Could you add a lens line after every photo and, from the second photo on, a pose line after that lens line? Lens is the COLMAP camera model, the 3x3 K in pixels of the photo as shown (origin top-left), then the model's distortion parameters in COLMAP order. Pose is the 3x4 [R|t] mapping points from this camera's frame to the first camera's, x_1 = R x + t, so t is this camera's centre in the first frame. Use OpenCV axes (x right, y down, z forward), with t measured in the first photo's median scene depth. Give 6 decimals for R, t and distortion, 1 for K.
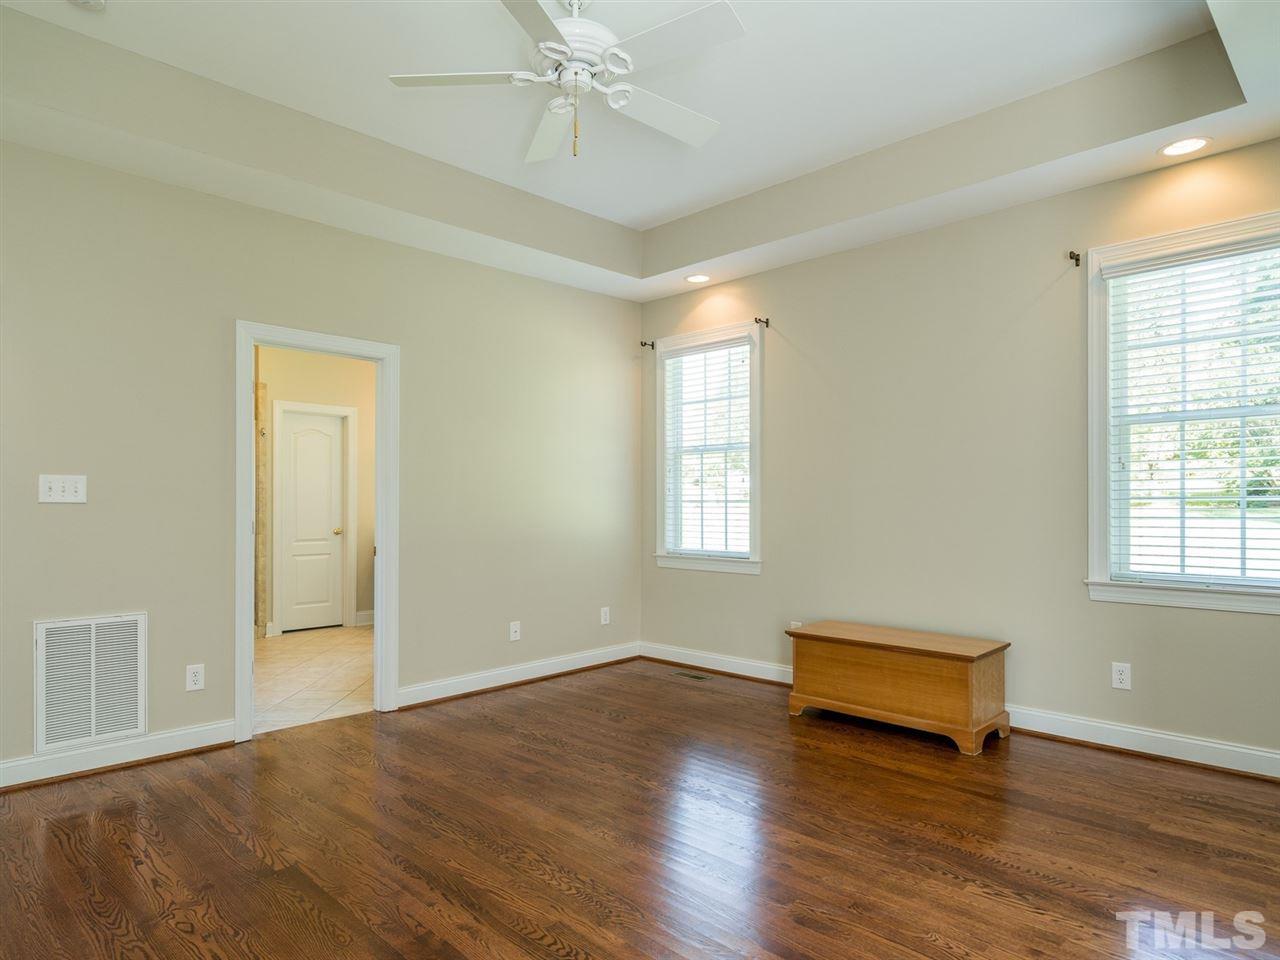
lens RADIAL K [[790.8, 0, 642.6], [0, 790.8, 489.4], [0, 0, 1]] dist [0.004107, -0.000030]
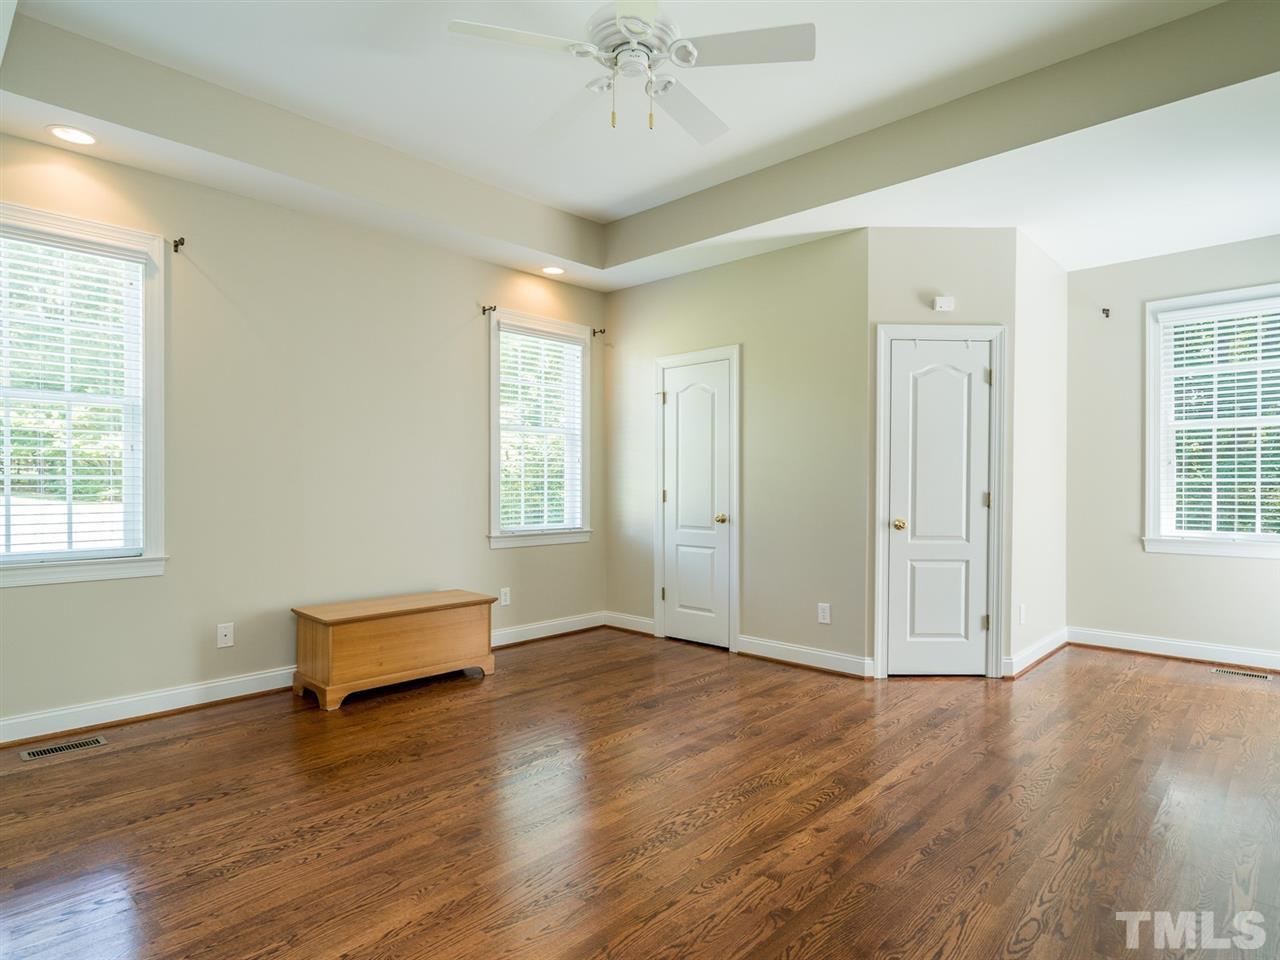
lens RADIAL K [[734.9, 0, 643.5], [0, 734.9, 488.5], [0, 0, 1]] dist [0.001303, 0.001787]
pose [[-0.045708, -0.006756, 0.998932, -0.792647], [-0.020759, 0.999768, 0.005812, 0.015639], [-0.998739, -0.020471, -0.045838, 0.790170]]
